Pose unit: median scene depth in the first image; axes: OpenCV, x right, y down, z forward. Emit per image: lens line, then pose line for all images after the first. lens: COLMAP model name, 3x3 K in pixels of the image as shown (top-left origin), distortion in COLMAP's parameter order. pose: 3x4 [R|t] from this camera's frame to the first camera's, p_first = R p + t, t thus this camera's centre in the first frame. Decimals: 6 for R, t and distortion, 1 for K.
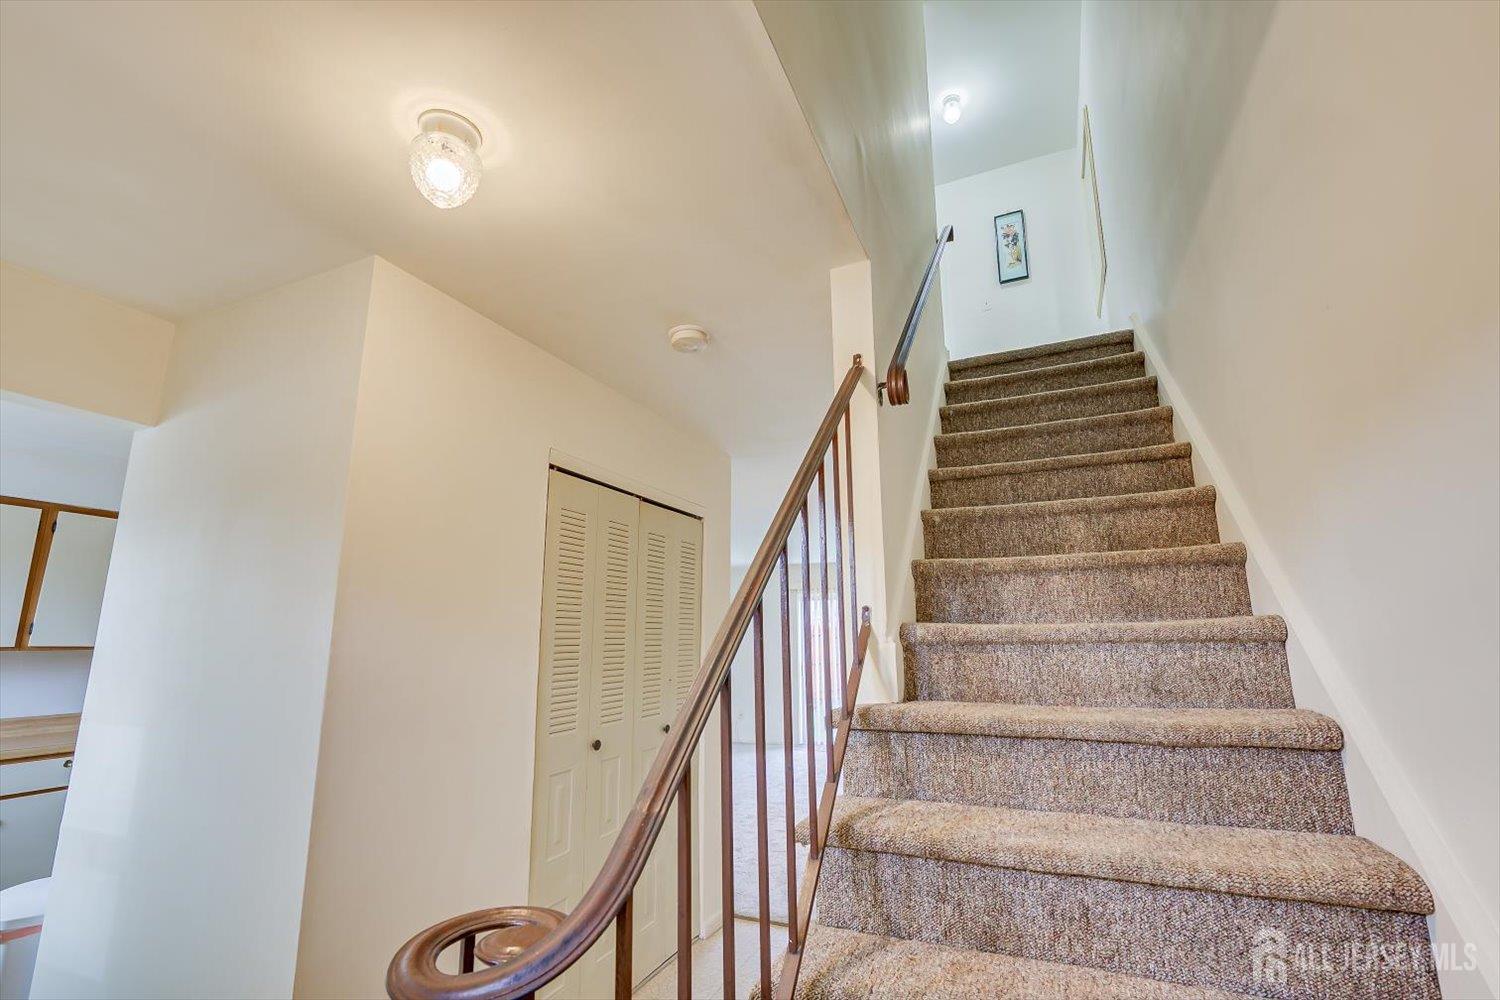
lens RADIAL K [[663.4, 0, 760.9], [0, 663.4, 509.2], [0, 0, 1]] dist [-0.000533, 0.000874]
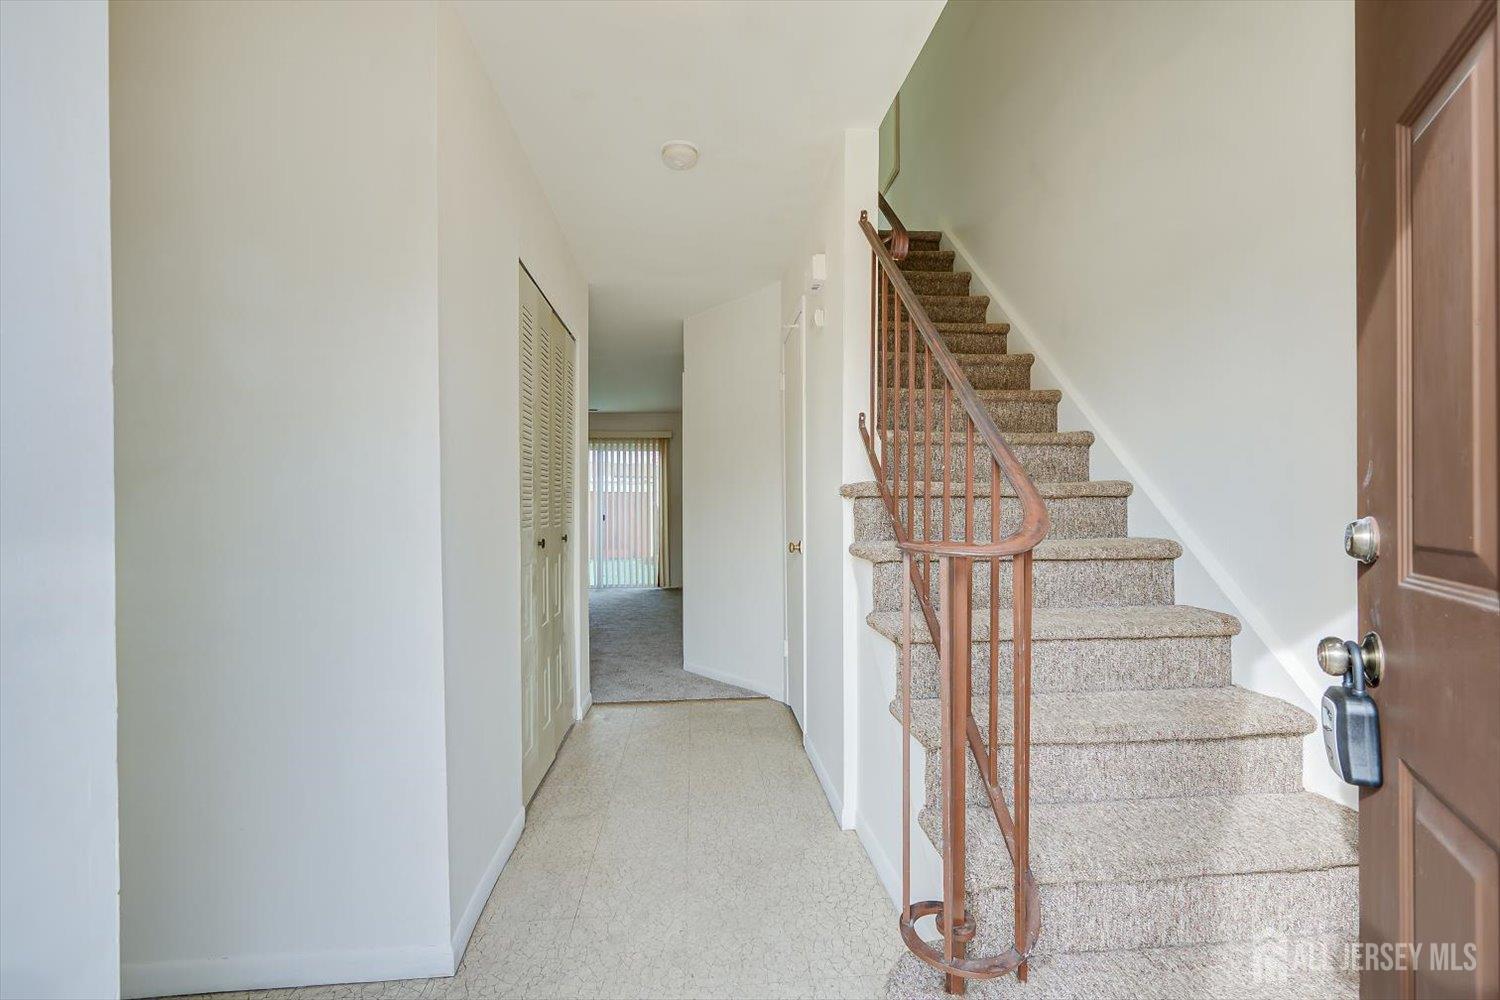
lens RADIAL K [[663.4, 0, 760.9], [0, 663.4, 509.2], [0, 0, 1]] dist [-0.000533, 0.000874]
pose [[0.873313, 0.004865, 0.487135, -0.750597], [-0.101411, 0.979860, 0.172019, 0.143552], [-0.476487, -0.199628, 0.856218, -0.093625]]
